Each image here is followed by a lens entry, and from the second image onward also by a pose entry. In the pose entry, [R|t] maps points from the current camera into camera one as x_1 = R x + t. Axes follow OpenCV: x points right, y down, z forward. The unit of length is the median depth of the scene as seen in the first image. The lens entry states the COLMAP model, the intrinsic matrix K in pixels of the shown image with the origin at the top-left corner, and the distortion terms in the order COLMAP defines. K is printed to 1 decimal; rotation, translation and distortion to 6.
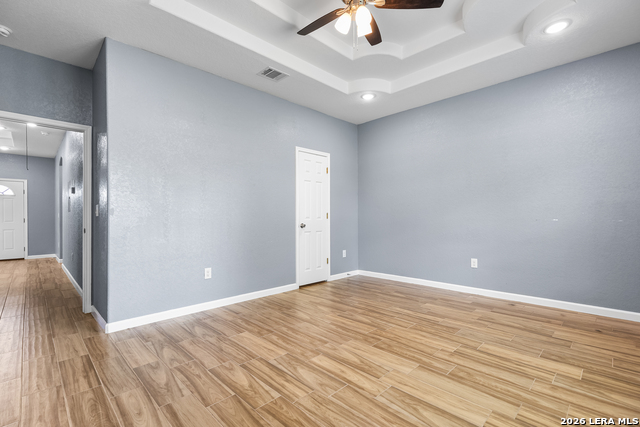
lens RADIAL K [[290.1, 0, 321.5], [0, 290.1, 216.2], [0, 0, 1]] dist [0.008010, -0.000521]
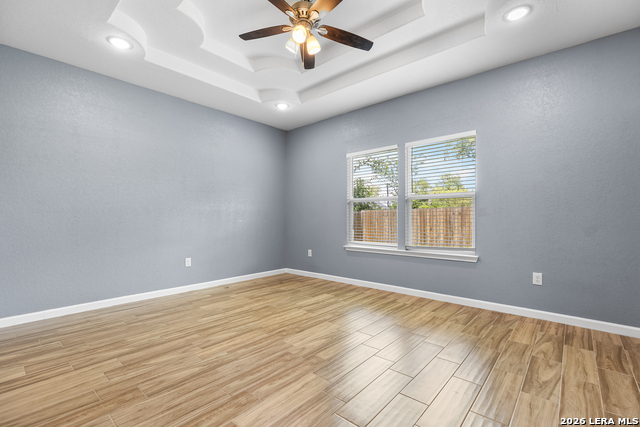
lens RADIAL K [[290.1, 0, 321.5], [0, 290.1, 212.5], [0, 0, 1]] dist [0.008010, -0.000521]
pose [[-0.065467, 0.025751, 0.997522, -0.843208], [-0.001691, 0.999663, -0.025917, 0.011529], [-0.997853, -0.003384, -0.065401, 0.871153]]
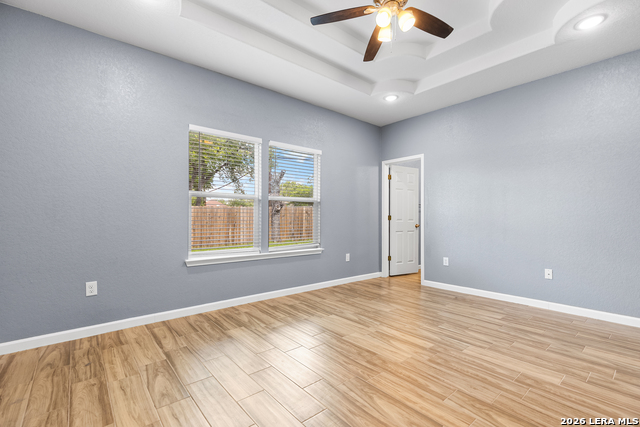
lens RADIAL K [[290.1, 0, 322.4], [0, 290.1, 220.4], [0, 0, 1]] dist [0.008010, -0.000521]
pose [[-0.996719, 0.005438, 0.080762, 0.244965], [0.005570, 0.999983, 0.001409, 0.003683], [-0.080753, 0.001854, -0.996732, 1.744617]]
